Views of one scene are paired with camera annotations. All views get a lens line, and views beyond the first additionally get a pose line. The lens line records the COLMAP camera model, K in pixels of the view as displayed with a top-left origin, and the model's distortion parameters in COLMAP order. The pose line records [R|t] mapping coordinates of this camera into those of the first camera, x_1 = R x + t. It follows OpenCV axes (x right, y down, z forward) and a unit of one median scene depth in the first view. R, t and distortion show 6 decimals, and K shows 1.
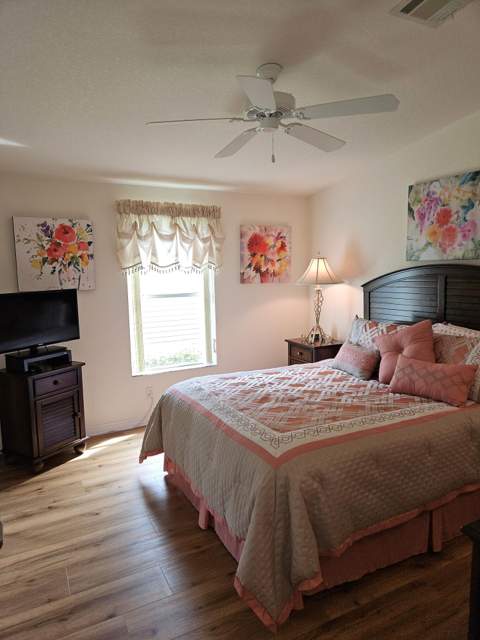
lens RADIAL K [[435.1, 0, 242.0], [0, 435.1, 318.1], [0, 0, 1]] dist [0.064455, -0.058811]
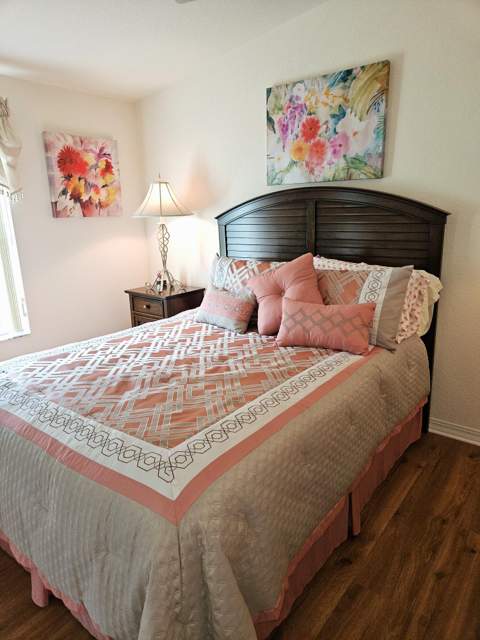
lens RADIAL K [[435.1, 0, 242.0], [0, 435.1, 318.1], [0, 0, 1]] dist [0.064455, -0.058811]
pose [[0.917075, -0.104192, 0.384861, -0.020559], [0.056354, 0.989434, 0.133582, 0.007586], [-0.394713, -0.100816, 0.913257, 0.271244]]
